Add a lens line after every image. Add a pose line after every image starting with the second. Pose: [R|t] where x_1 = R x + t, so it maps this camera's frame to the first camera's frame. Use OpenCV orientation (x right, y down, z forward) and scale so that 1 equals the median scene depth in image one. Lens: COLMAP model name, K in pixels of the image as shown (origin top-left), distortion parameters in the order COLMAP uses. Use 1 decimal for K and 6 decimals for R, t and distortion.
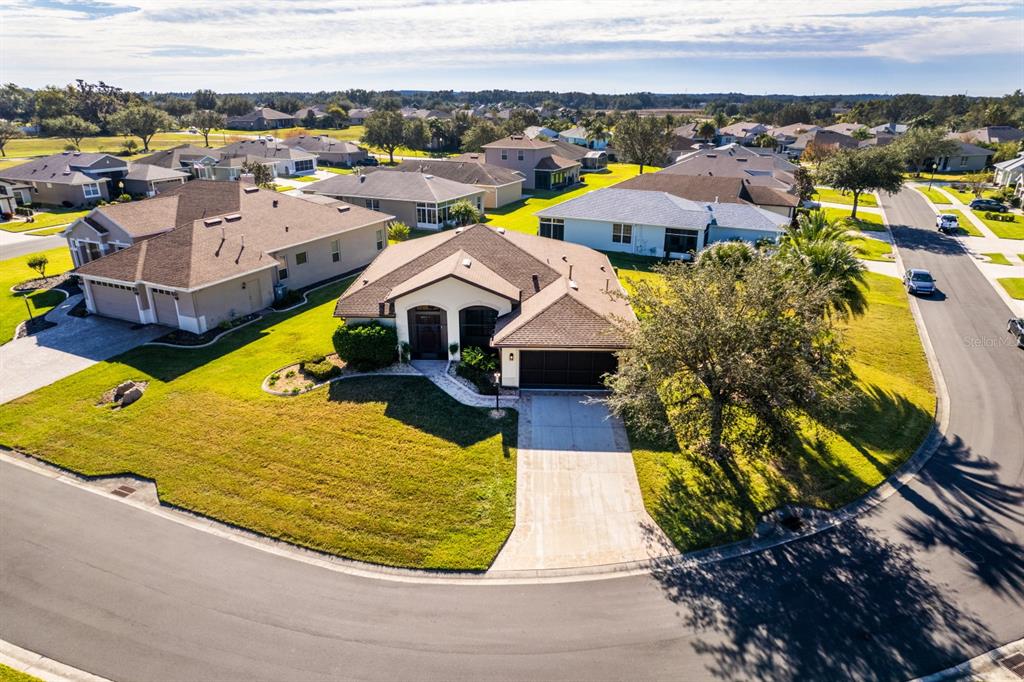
lens RADIAL K [[657.9, 0, 511.9], [0, 657.9, 350.5], [0, 0, 1]] dist [-0.072124, 0.066420]
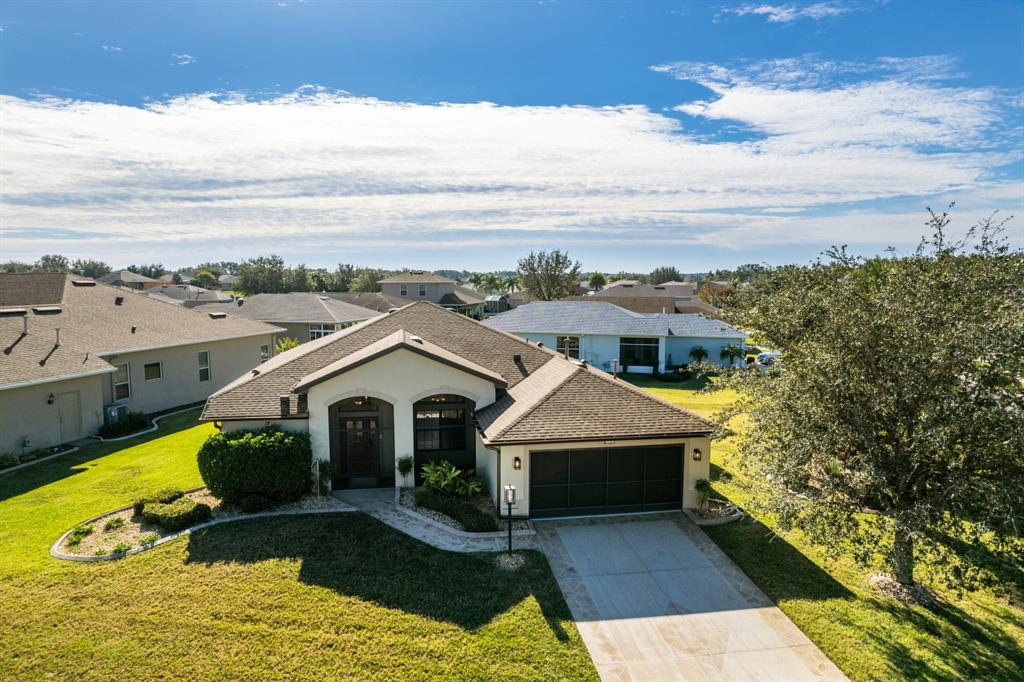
lens RADIAL K [[649.3, 0, 515.1], [0, 649.3, 359.1], [0, 0, 1]] dist [-0.066893, 0.059172]
pose [[0.980713, -0.021635, 0.194252, -0.105580], [0.069904, 0.966941, -0.245232, 0.057163], [-0.182525, 0.254081, 0.949804, 0.383924]]
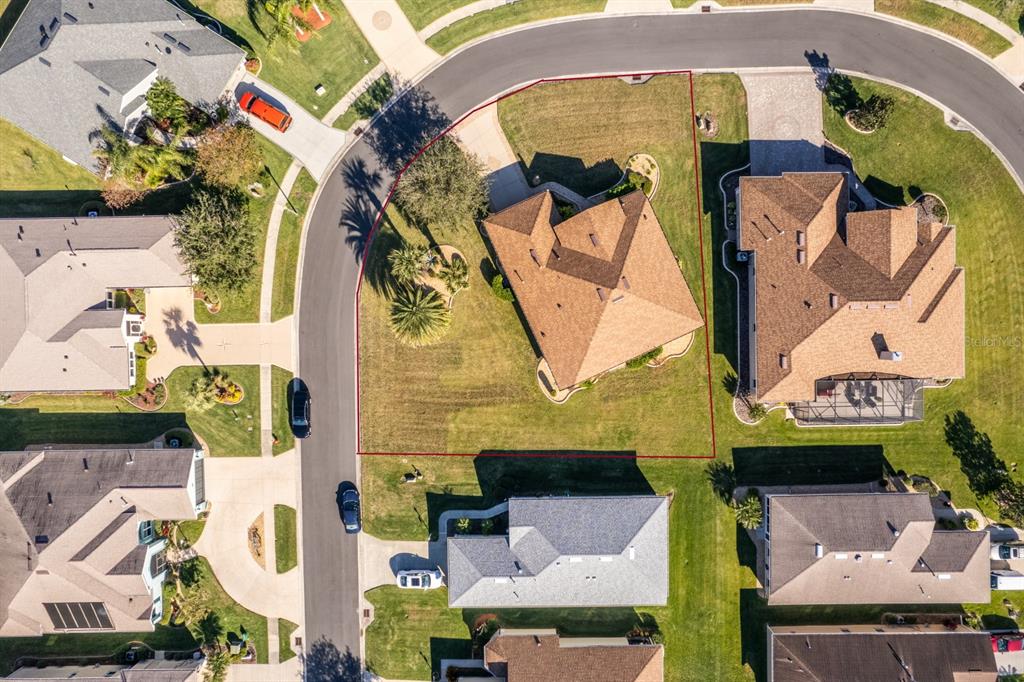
lens RADIAL K [[657.9, 0, 511.9], [0, 657.9, 350.5], [0, 0, 1]] dist [-0.072124, 0.066420]
pose [[-0.898004, 0.439518, 0.020315, 0.237012], [-0.143442, -0.336098, 0.930840, -1.944990], [0.415948, 0.832984, 0.364863, 0.545211]]
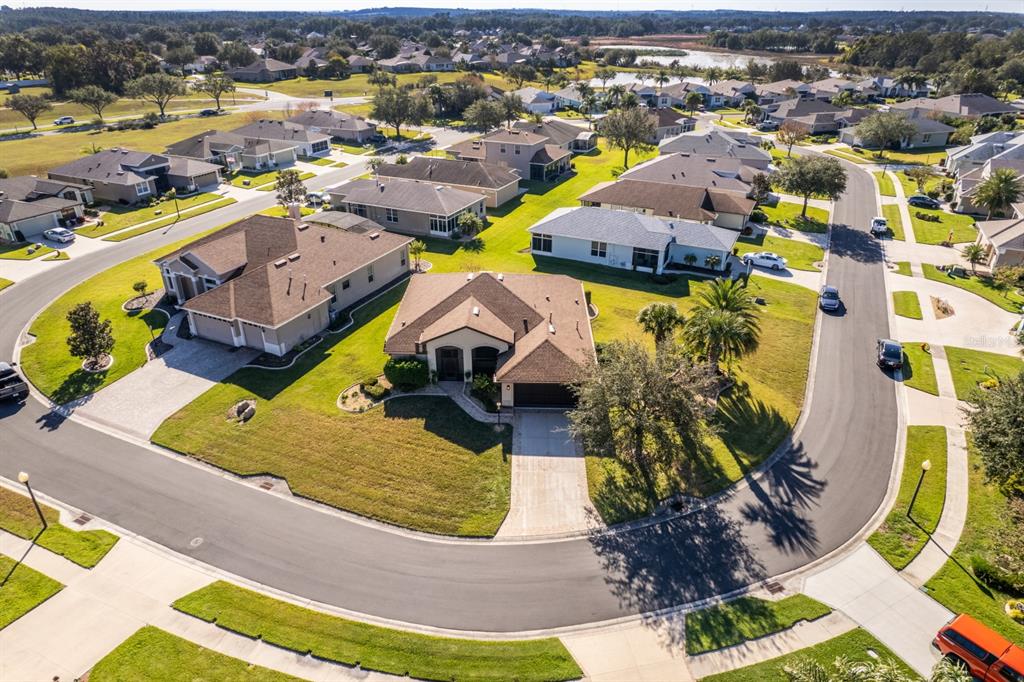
lens RADIAL K [[657.9, 0, 511.9], [0, 657.9, 350.5], [0, 0, 1]] dist [-0.072124, 0.066420]
pose [[0.999999, -0.000816, 0.001503, 0.004942], [0.000643, 0.993802, 0.111162, -0.218417], [-0.001584, -0.111161, 0.993801, -0.423964]]
